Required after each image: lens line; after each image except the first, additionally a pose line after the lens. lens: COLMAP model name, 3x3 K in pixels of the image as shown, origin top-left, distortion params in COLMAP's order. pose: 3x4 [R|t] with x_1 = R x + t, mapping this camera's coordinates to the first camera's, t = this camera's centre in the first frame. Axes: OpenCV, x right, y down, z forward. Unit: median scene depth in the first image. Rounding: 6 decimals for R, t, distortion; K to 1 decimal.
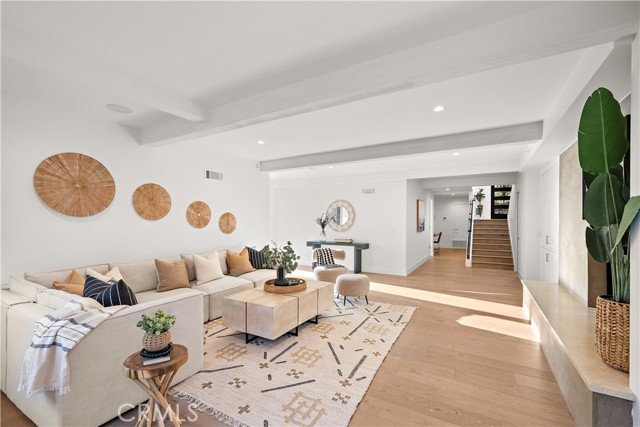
lens RADIAL K [[274.3, 0, 321.6], [0, 274.3, 218.9], [0, 0, 1]] dist [0.001490, 0.000097]
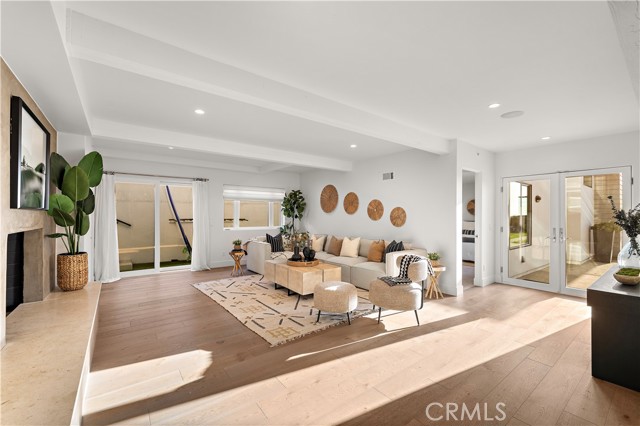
lens RADIAL K [[265.9, 0, 320.7], [0, 265.9, 215.6], [0, 0, 1]] dist [0.001522, 0.000225]
pose [[-0.375410, -0.001673, -0.926857, 1.023845], [0.002509, 0.999993, -0.002821, 0.017119], [0.926856, -0.003385, -0.375403, 1.542160]]
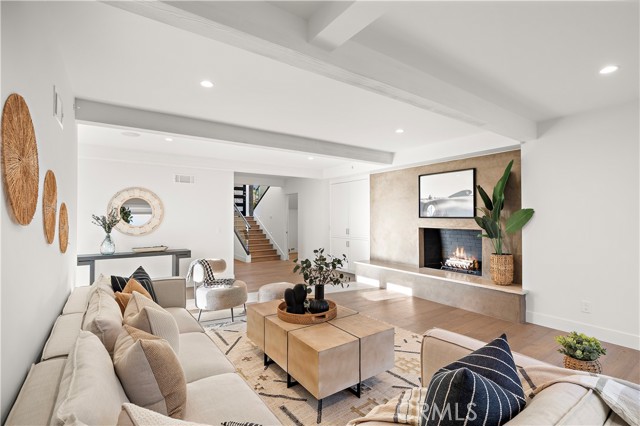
lens RADIAL K [[300.9, 0, 320.0], [0, 300.9, 213.0], [0, 0, 1]] dist [-0.001633, -0.000170]
pose [[0.416139, 0.009836, 0.909248, -0.822179], [-0.004480, 0.999952, -0.008767, -0.006200], [-0.909290, -0.000425, 0.416163, 0.626810]]
